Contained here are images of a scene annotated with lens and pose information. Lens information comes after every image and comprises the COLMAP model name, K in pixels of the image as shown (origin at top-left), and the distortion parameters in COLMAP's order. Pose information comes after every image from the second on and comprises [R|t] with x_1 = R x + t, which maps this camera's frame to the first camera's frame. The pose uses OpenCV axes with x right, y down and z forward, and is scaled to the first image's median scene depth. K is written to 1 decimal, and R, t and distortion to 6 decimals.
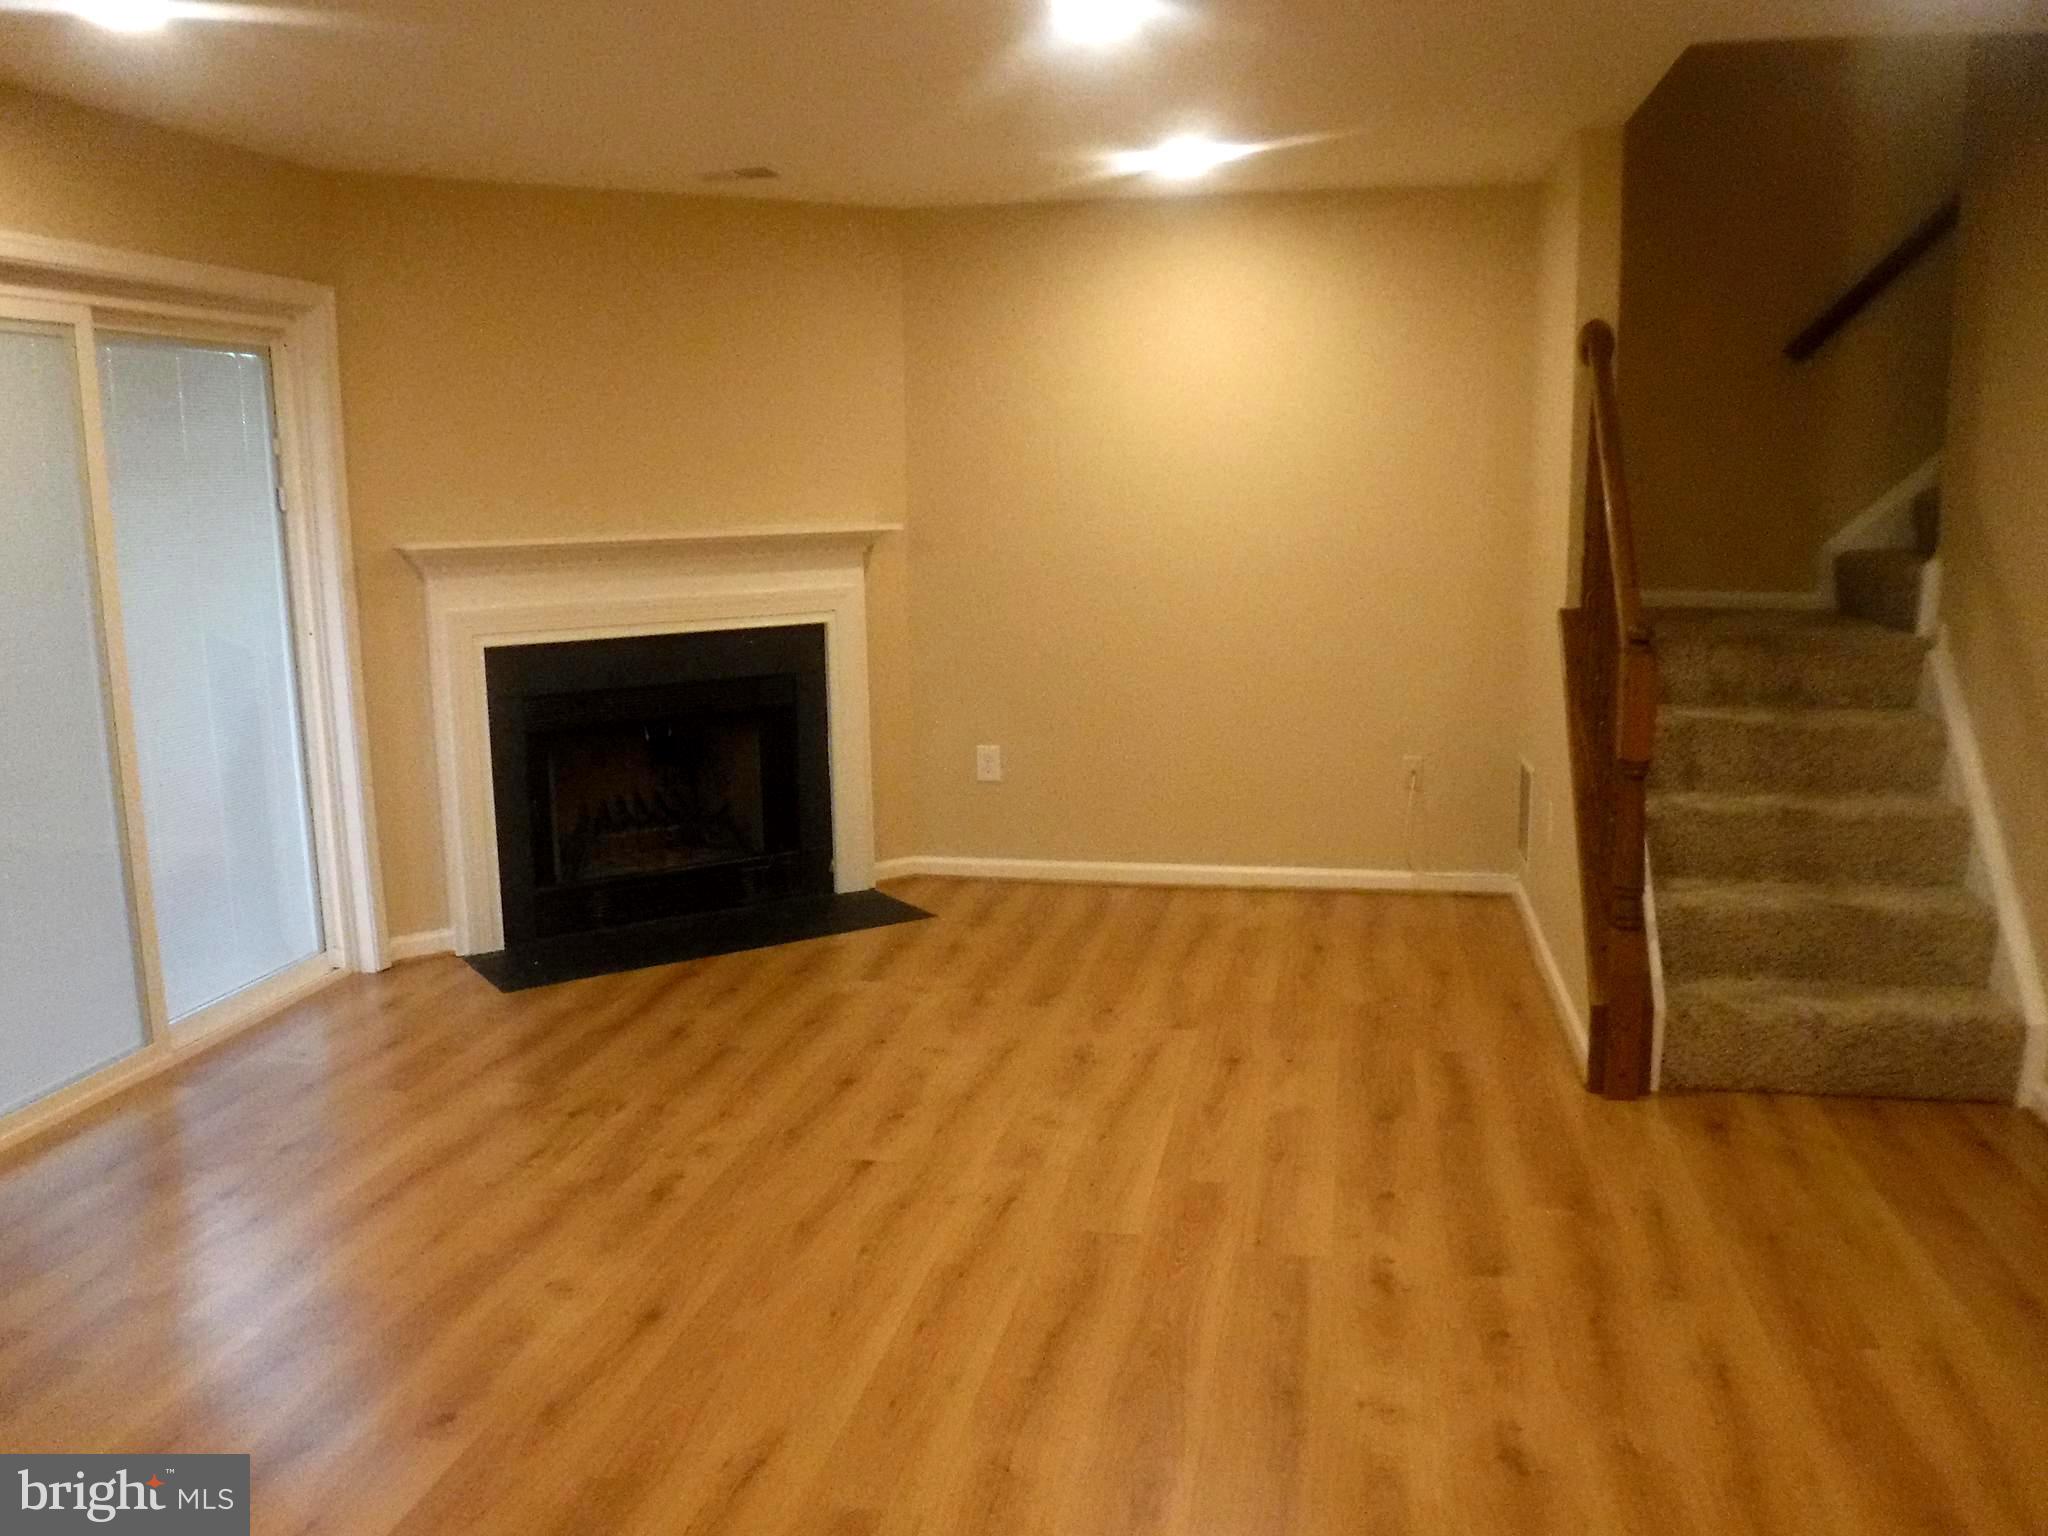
lens RADIAL K [[1683.1, 0, 1024.0], [0, 1683.1, 768.0], [0, 0, 1]] dist [-0.121467, 0.085193]
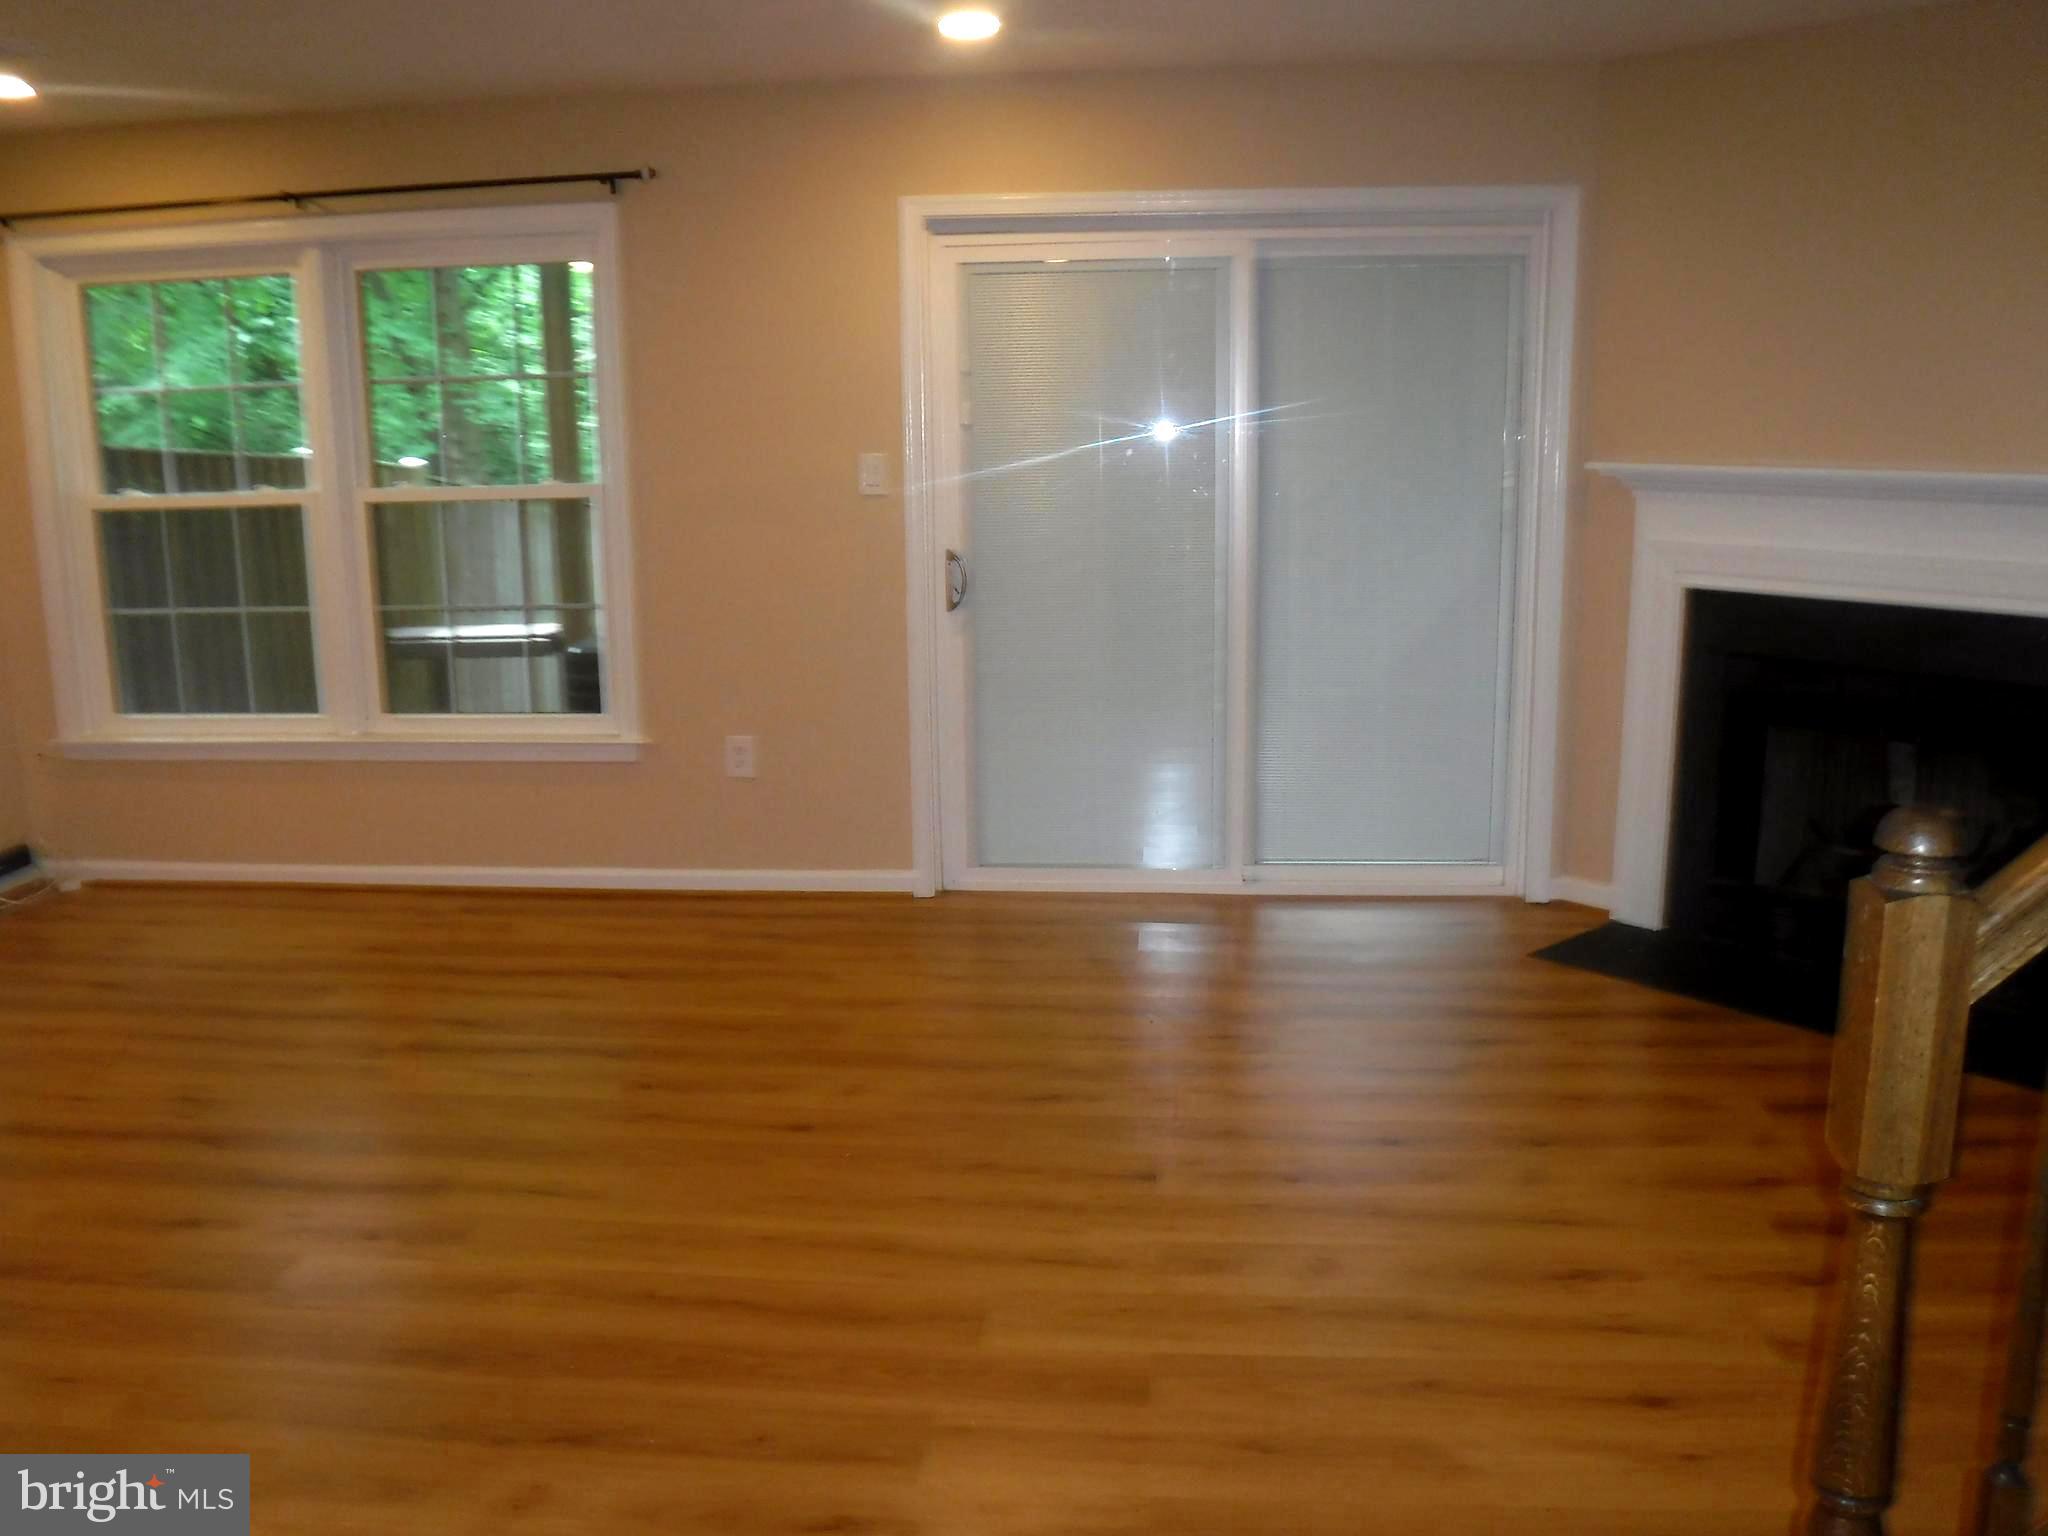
lens RADIAL K [[1683.1, 0, 1024.0], [0, 1683.1, 768.0], [0, 0, 1]] dist [-0.121467, 0.085193]
pose [[0.106157, 0.213780, -0.971097, 0.672507], [-0.162617, 0.967199, 0.195145, -0.125936], [0.980962, 0.137201, 0.137439, 0.746263]]
